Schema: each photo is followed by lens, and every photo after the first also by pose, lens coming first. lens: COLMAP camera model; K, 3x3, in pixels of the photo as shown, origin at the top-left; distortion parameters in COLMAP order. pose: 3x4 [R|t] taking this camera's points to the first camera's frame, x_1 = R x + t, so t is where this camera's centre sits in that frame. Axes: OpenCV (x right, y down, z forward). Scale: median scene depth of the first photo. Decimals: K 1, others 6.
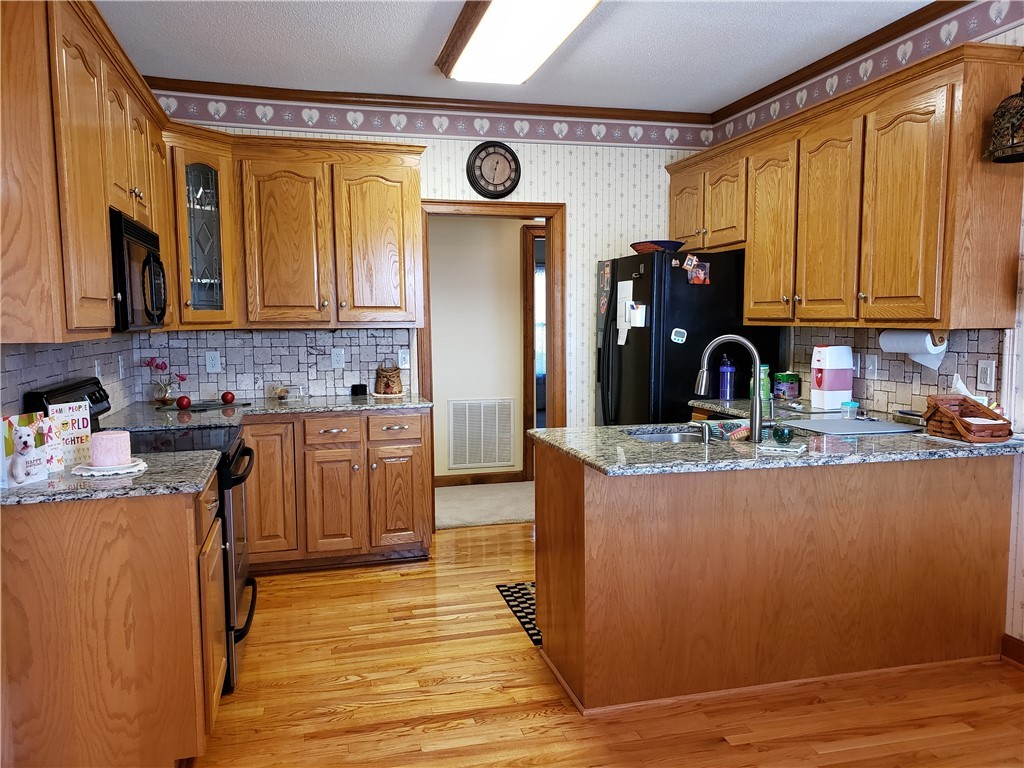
lens RADIAL K [[791.9, 0, 508.2], [0, 791.9, 387.8], [0, 0, 1]] dist [0.060314, -0.090032]
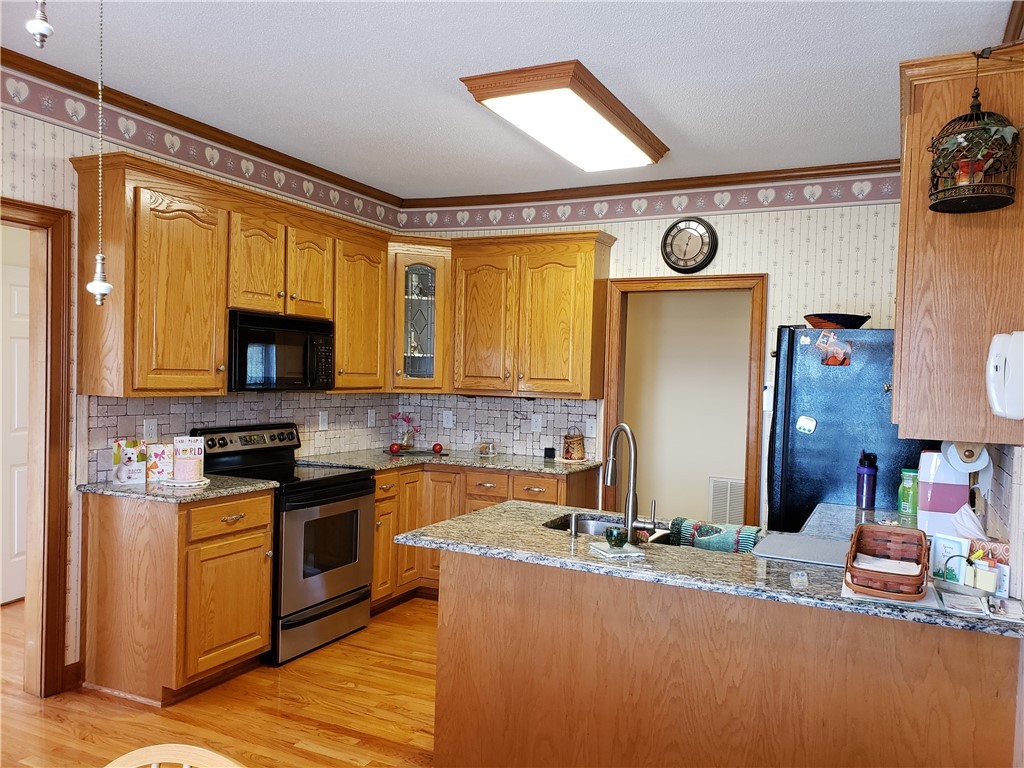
lens RADIAL K [[791.9, 0, 508.2], [0, 791.9, 387.8], [0, 0, 1]] dist [0.060314, -0.090032]
pose [[0.752423, 0.041430, -0.657376, 0.751226], [-0.092534, 0.994771, -0.043219, -0.053808], [0.652149, 0.093348, 0.752322, 0.198711]]
